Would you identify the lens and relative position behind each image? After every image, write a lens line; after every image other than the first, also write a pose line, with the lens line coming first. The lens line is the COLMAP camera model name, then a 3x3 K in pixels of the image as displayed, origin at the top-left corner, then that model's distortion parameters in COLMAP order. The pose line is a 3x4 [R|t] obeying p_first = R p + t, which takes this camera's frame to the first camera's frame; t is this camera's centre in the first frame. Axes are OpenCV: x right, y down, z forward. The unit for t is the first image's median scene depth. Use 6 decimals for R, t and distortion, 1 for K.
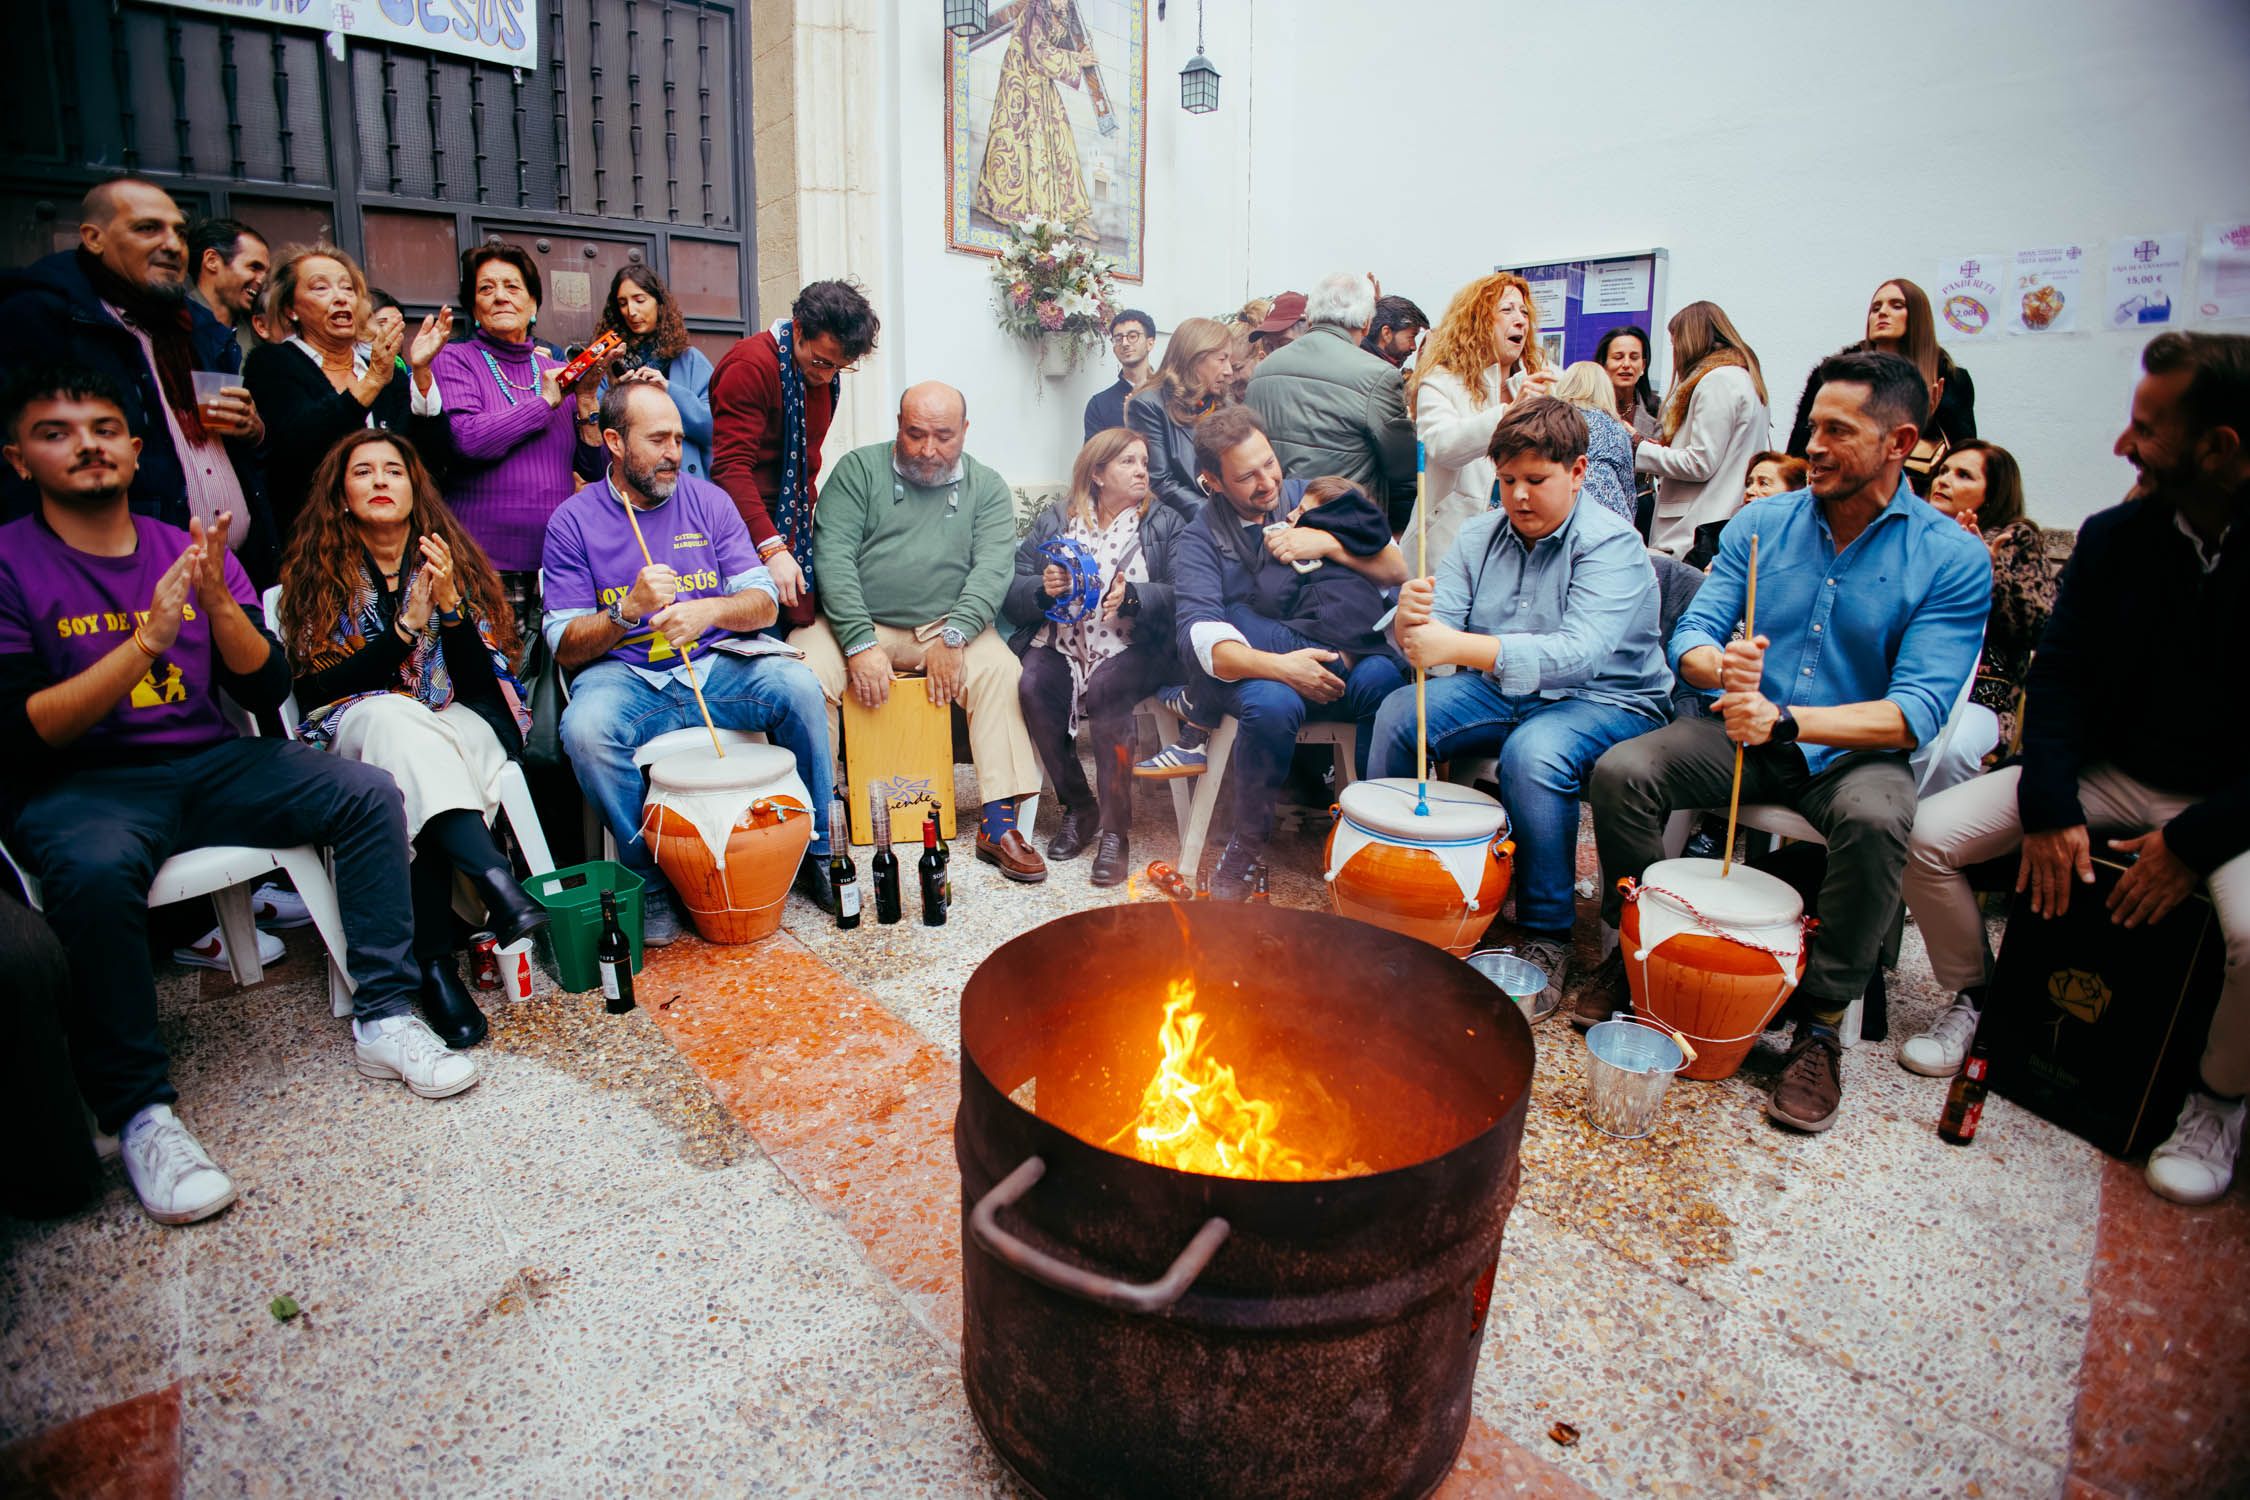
lens RADIAL K [[1046.1, 0, 1118.1], [0, 1046.1, 740.7], [0, 0, 1]] dist [-0.133097, 0.024227]
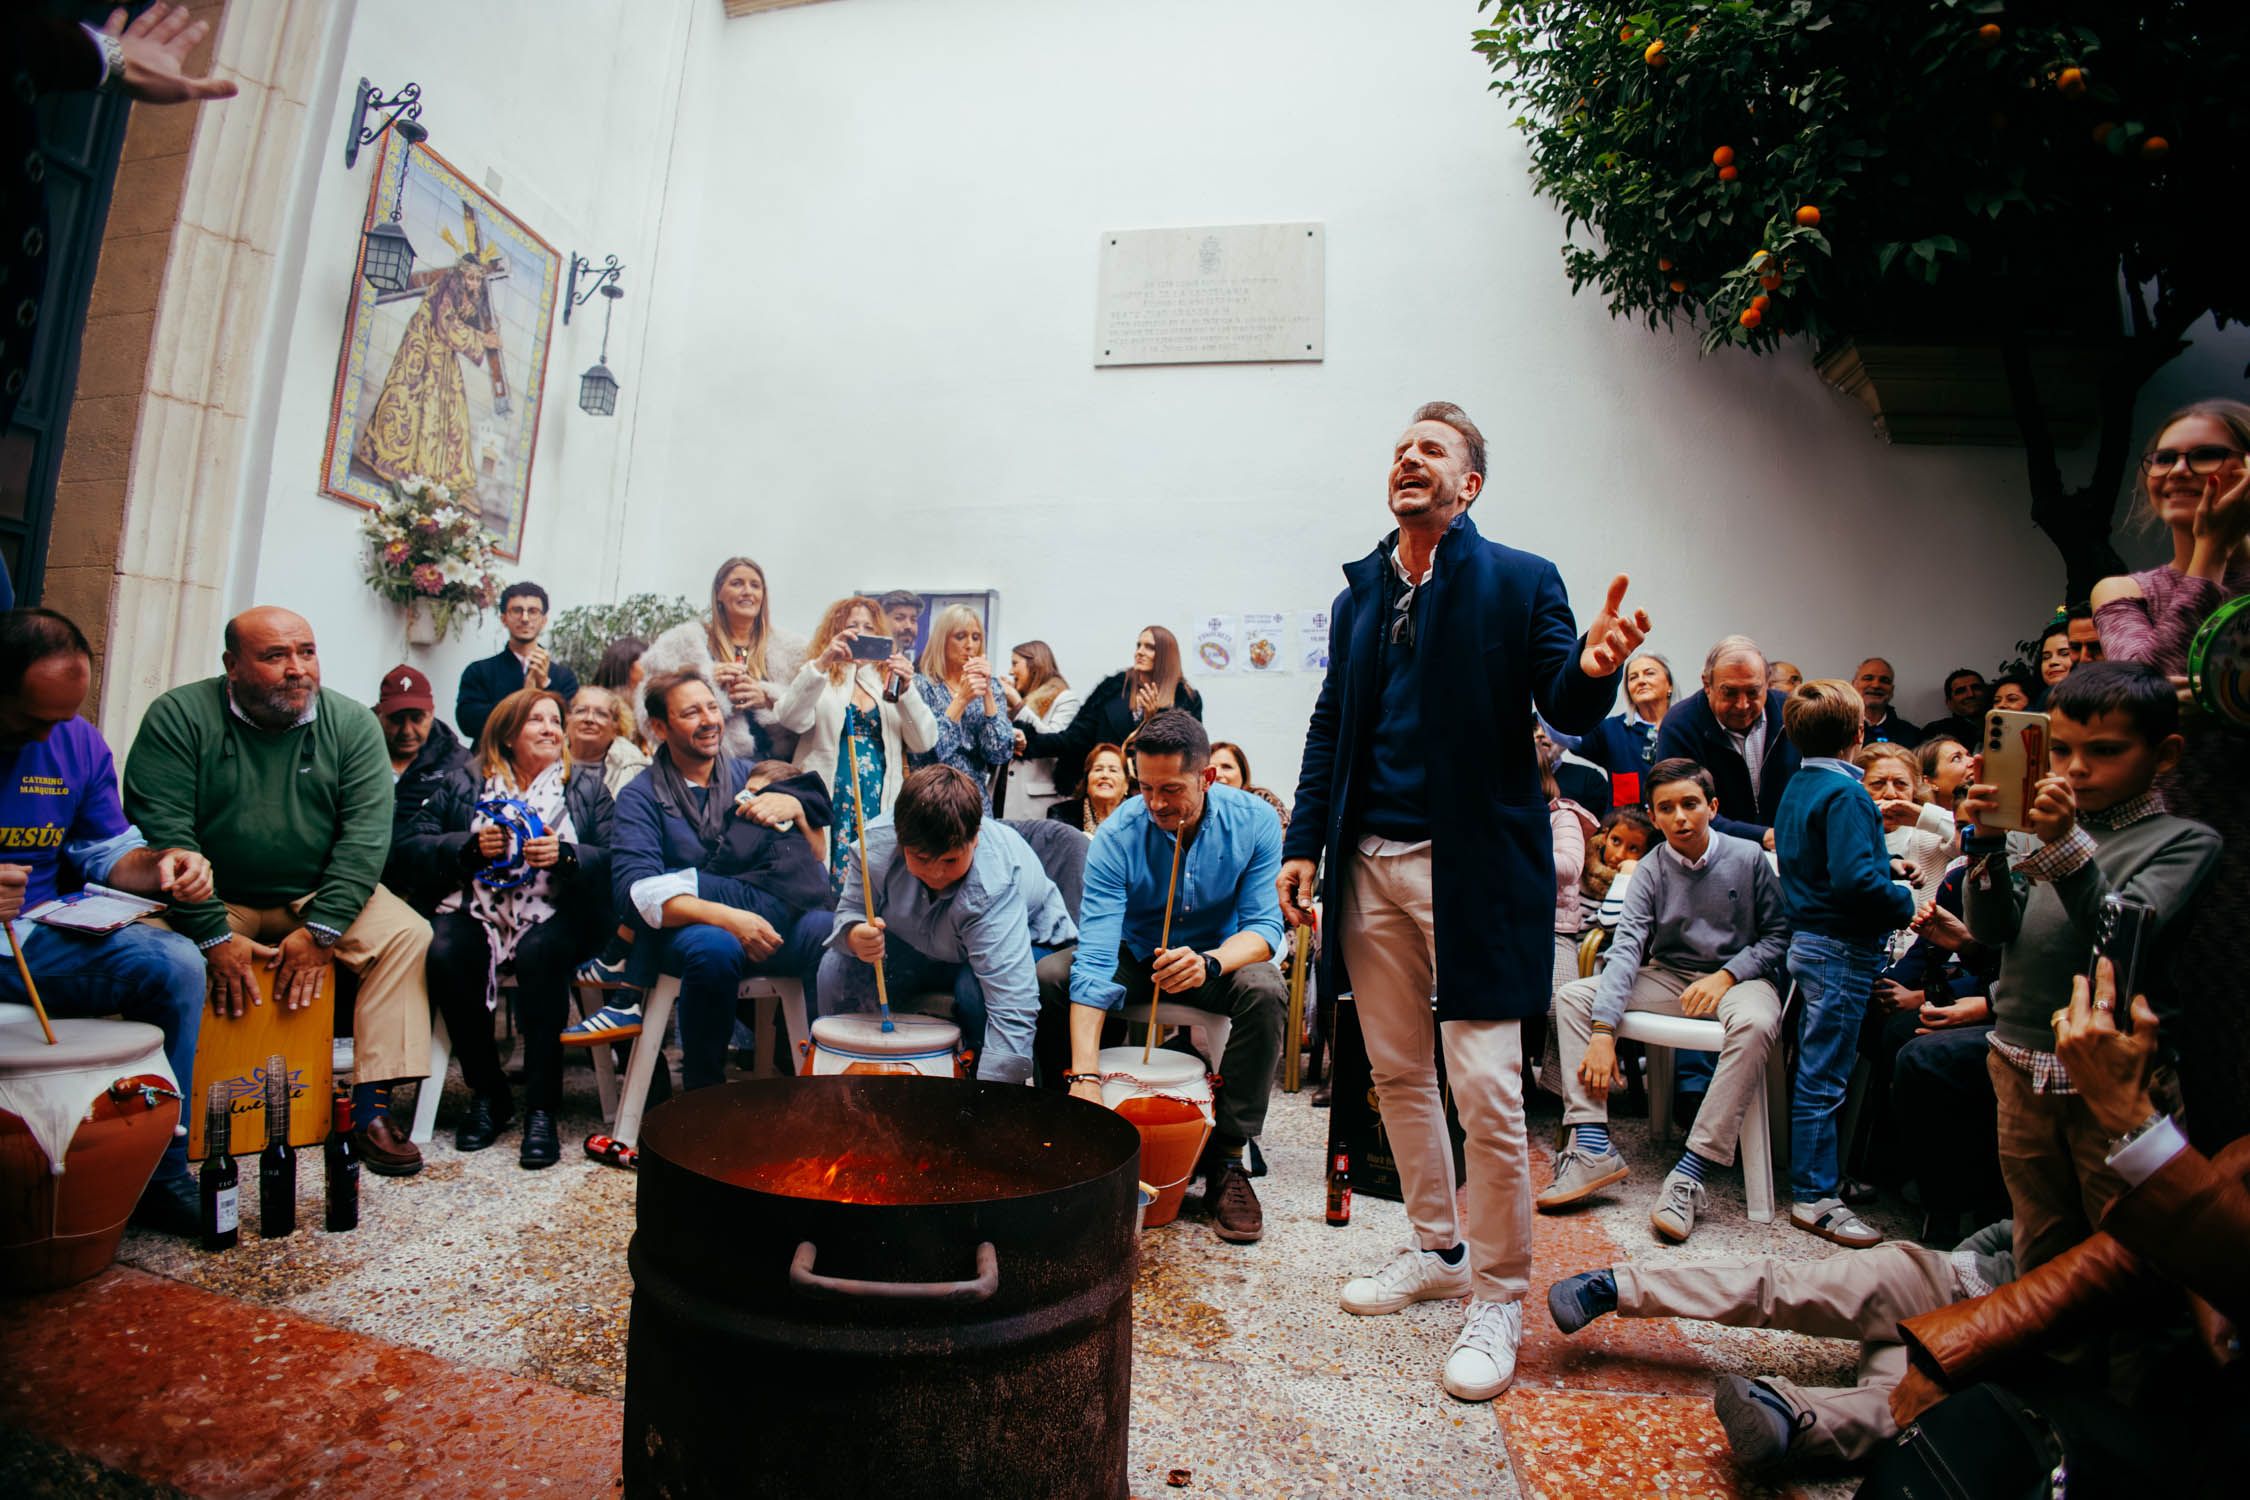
lens RADIAL K [[1046.1, 0, 1138.1], [0, 1046.1, 735.7], [0, 0, 1]] dist [-0.133097, 0.024227]
pose [[0.781257, 0.075806, 0.619589, -0.175177], [0.120437, 0.955641, -0.268783, 0.078003], [-0.612481, 0.284610, 0.737472, -0.049902]]
